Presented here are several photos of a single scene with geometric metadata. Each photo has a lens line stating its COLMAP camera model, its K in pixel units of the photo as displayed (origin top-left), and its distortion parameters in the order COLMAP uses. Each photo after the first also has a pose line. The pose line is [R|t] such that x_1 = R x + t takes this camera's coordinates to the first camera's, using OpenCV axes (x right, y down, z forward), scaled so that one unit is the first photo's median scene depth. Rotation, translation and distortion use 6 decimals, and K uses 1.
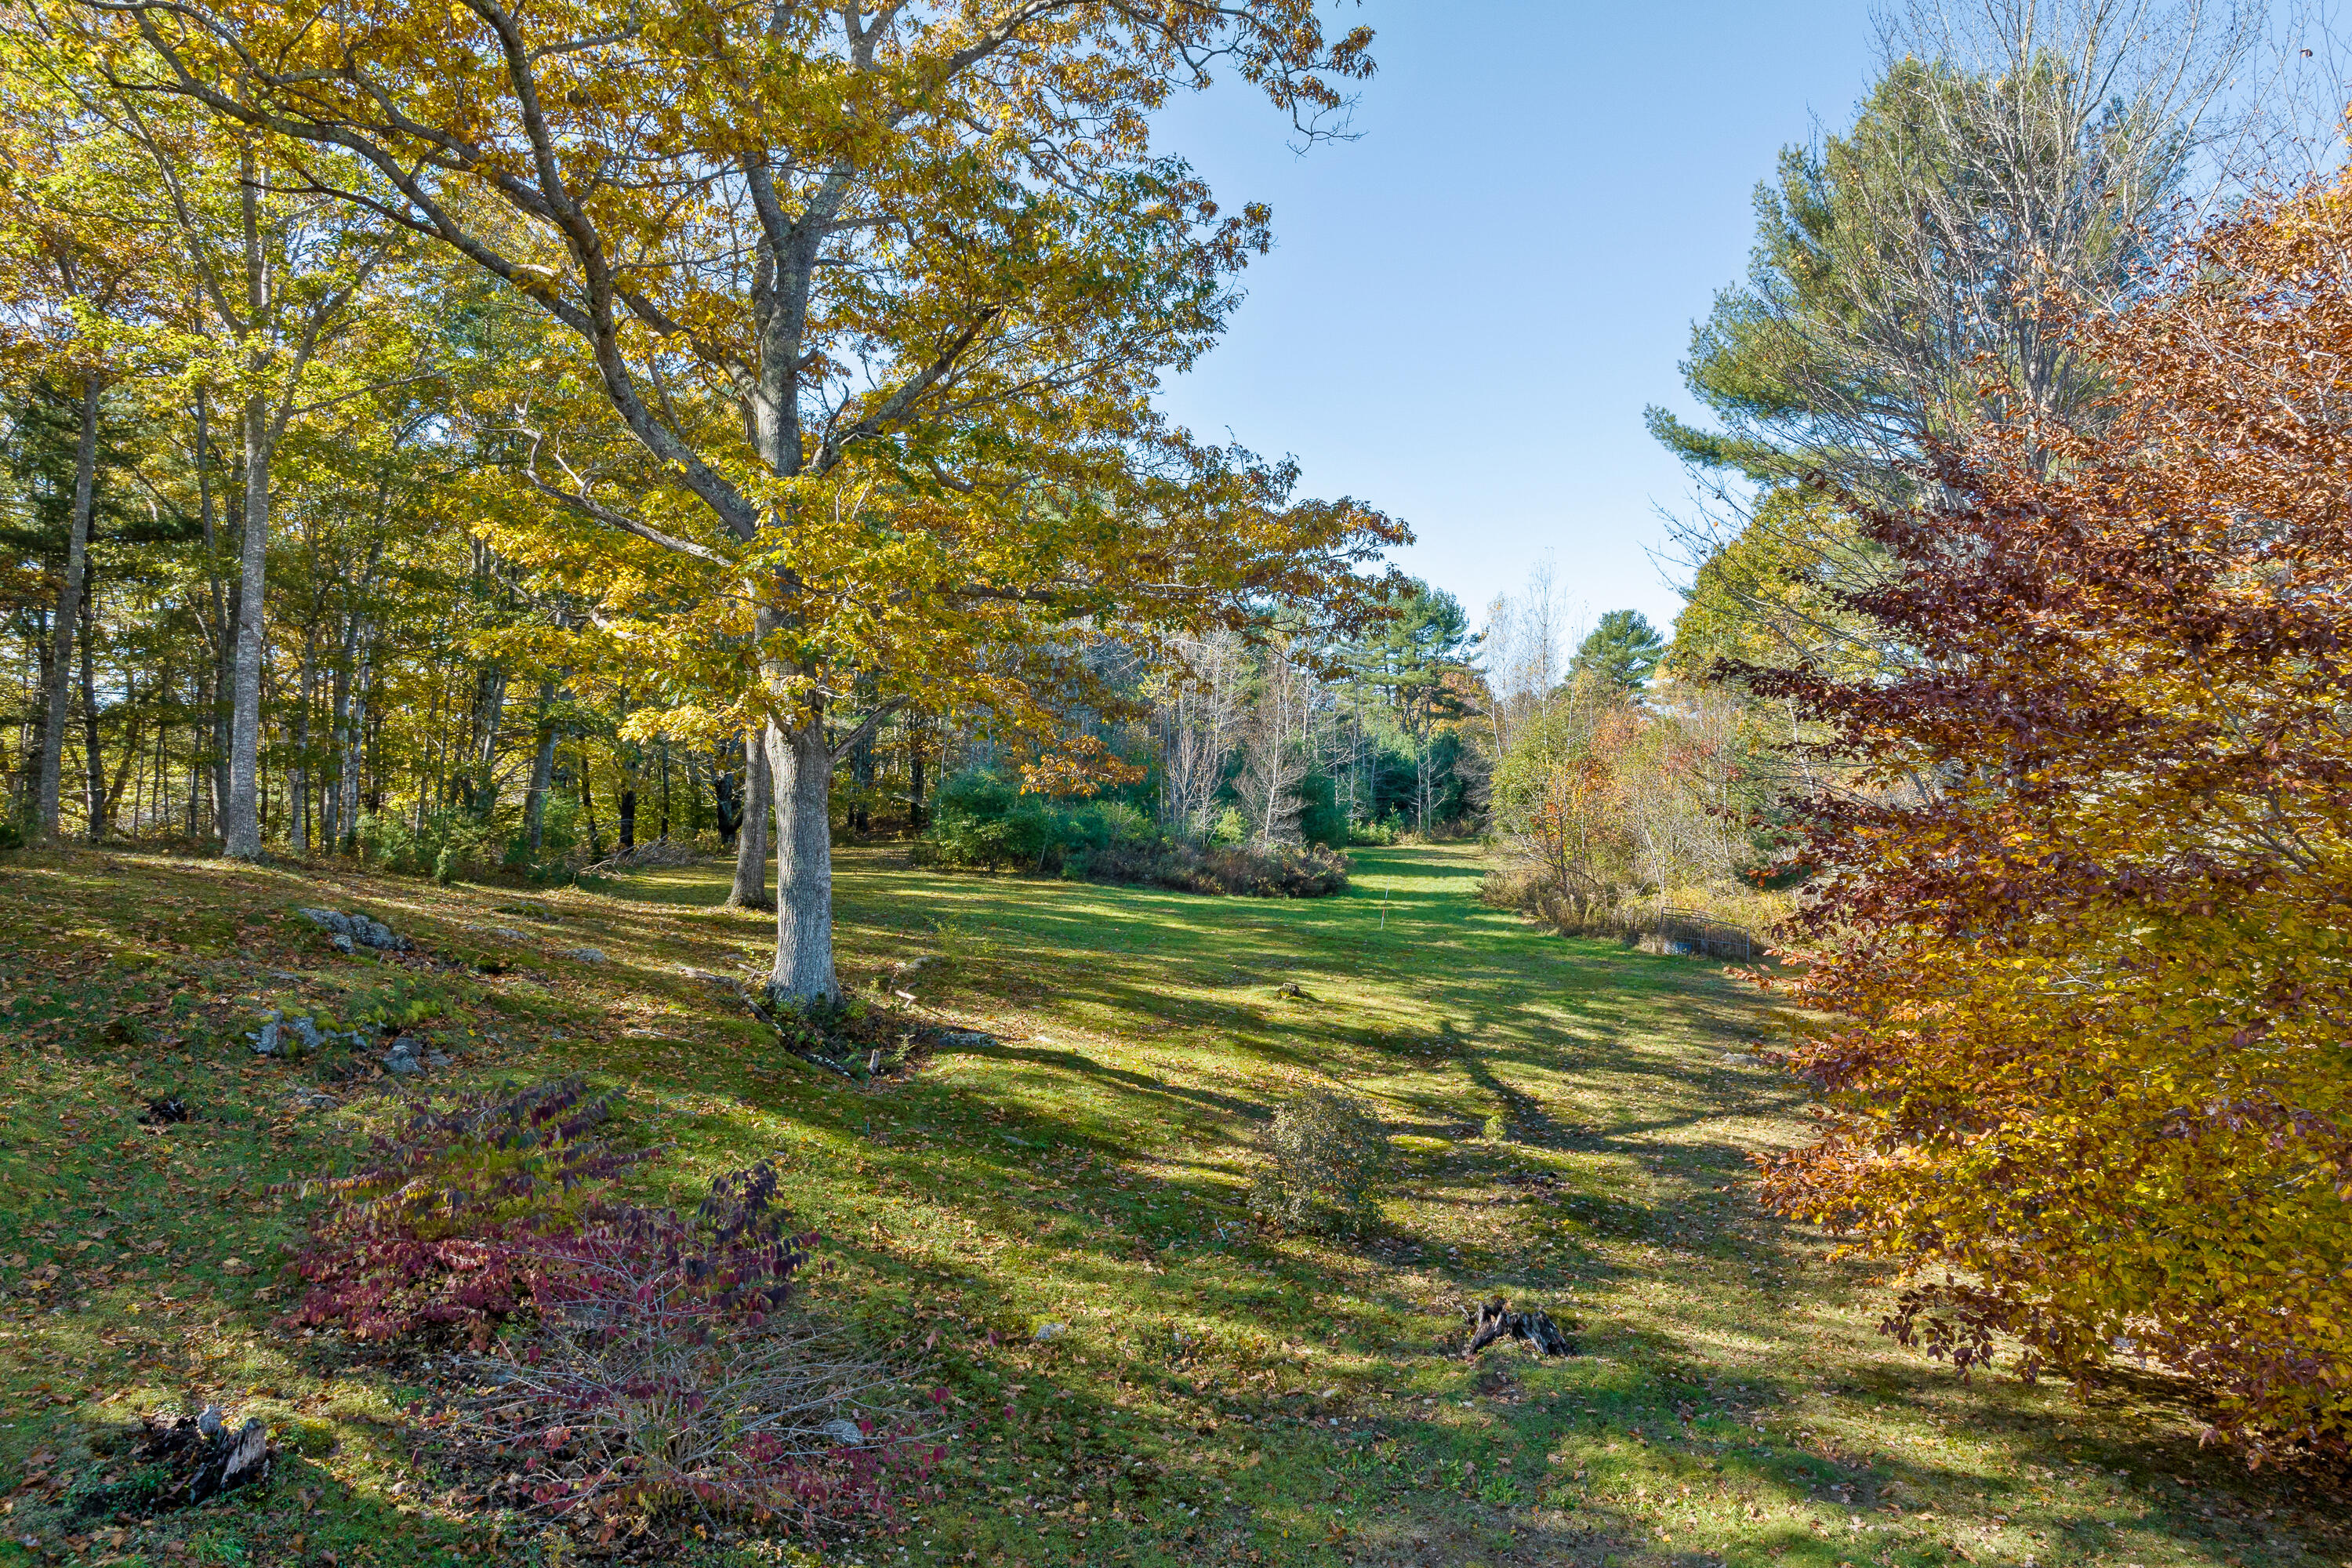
lens RADIAL K [[1633.6, 0, 1176.0], [0, 1633.6, 784.0], [0, 0, 1]] dist [-0.002694, -0.001239]
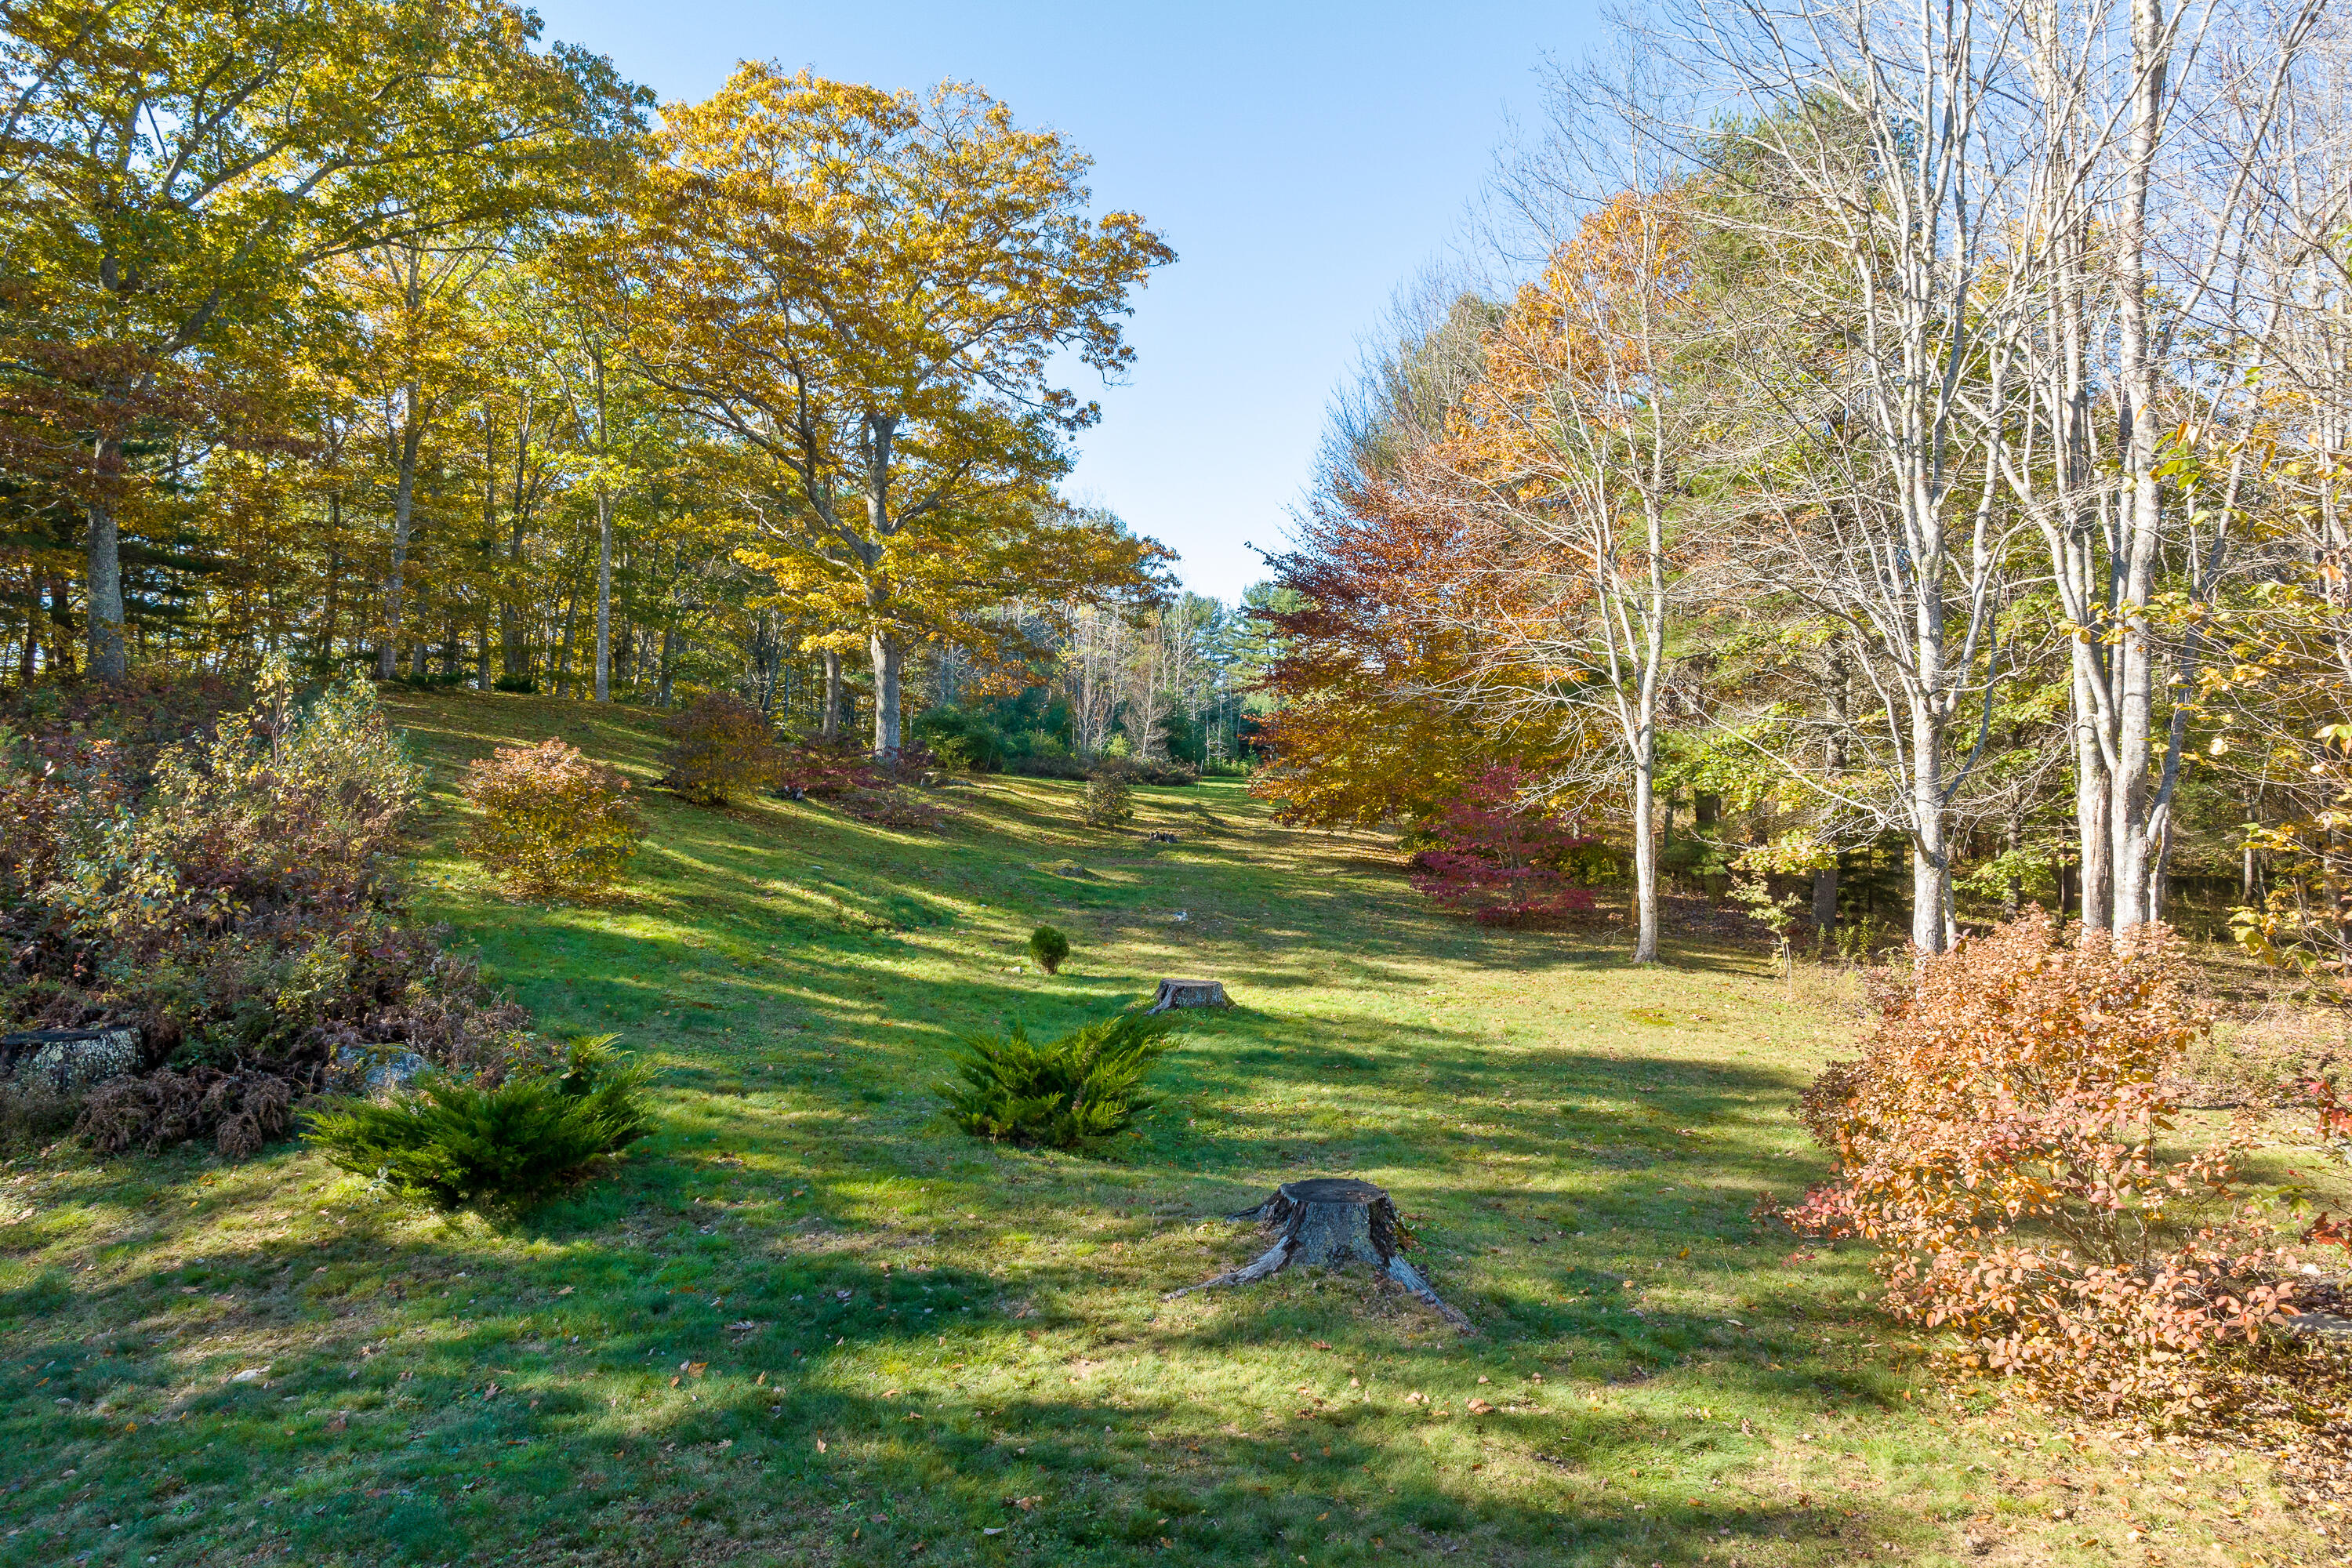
lens RADIAL K [[1633.6, 0, 1176.0], [0, 1633.6, 784.0], [0, 0, 1]] dist [-0.002694, -0.001239]
pose [[0.999314, 0.000217, 0.037041, 0.067187], [-0.000261, 0.999999, 0.001207, 0.123080], [-0.037040, -0.001216, 0.999313, -0.988500]]
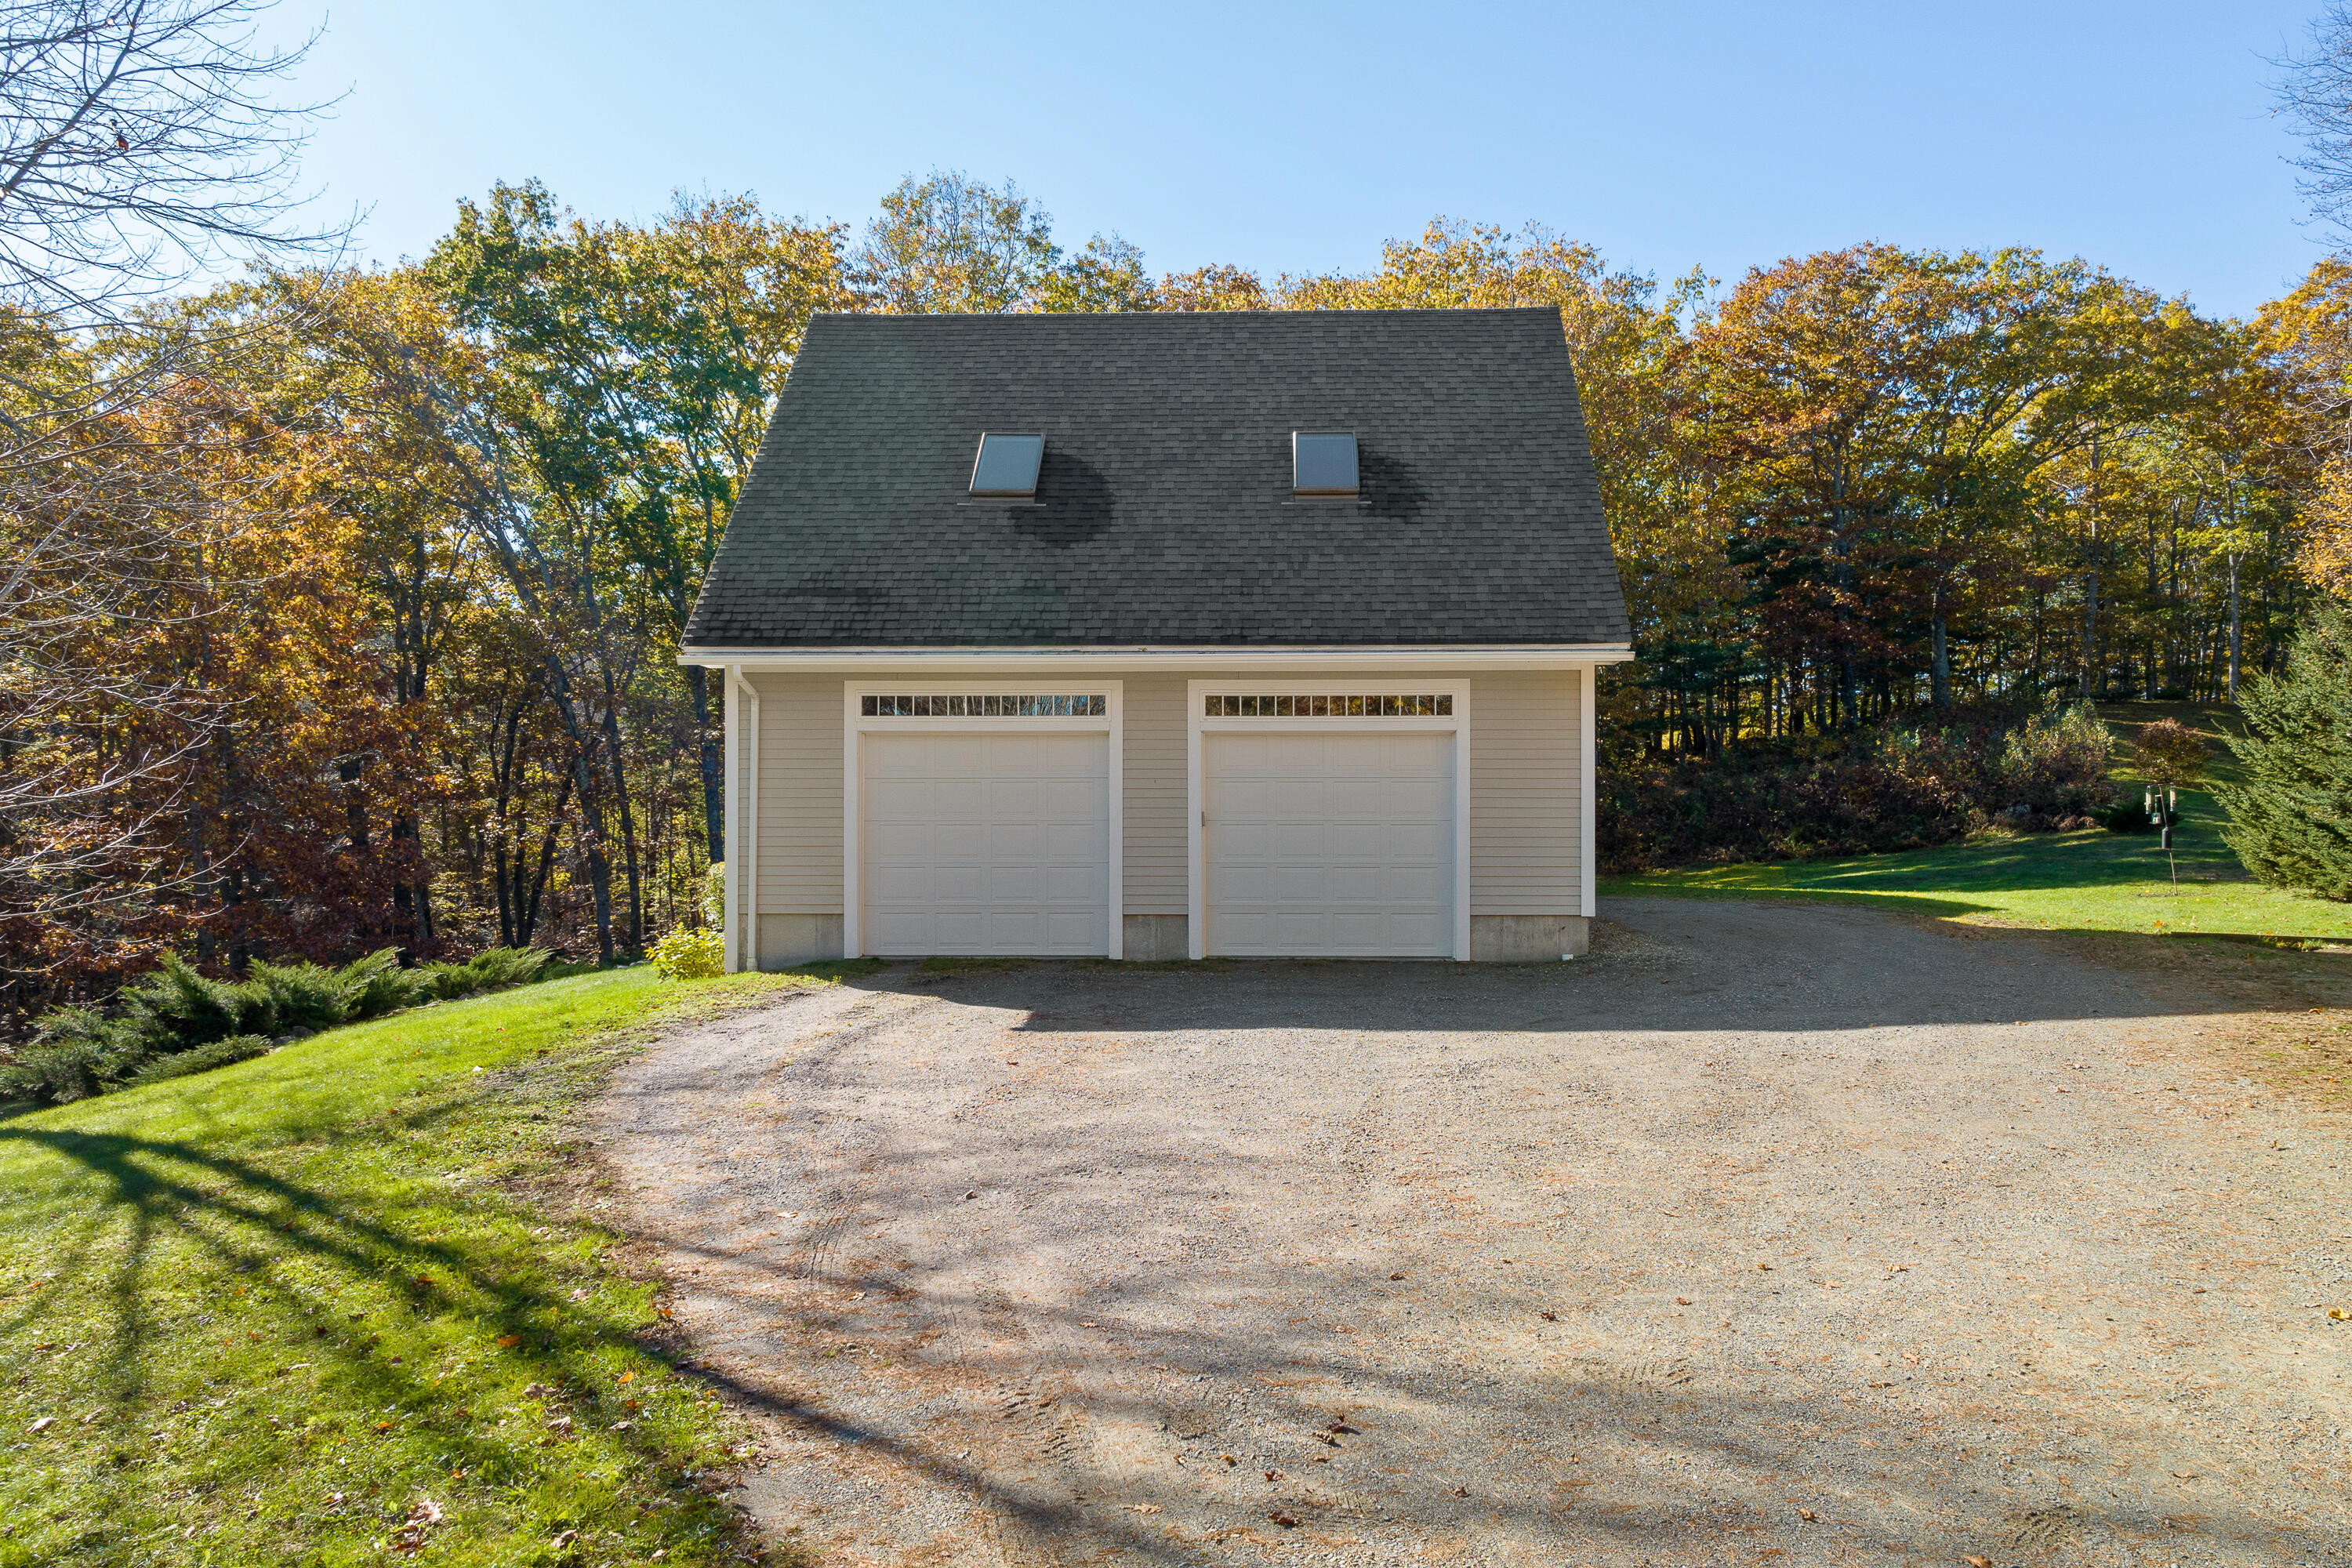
lens RADIAL K [[1633.6, 0, 1176.0], [0, 1633.6, 784.0], [0, 0, 1]] dist [-0.002694, -0.001239]
pose [[0.616466, 0.000583, -0.787381, 0.654925], [-0.006287, 0.999971, -0.004181, 0.202458], [0.787356, 0.007528, 0.616452, -2.470892]]
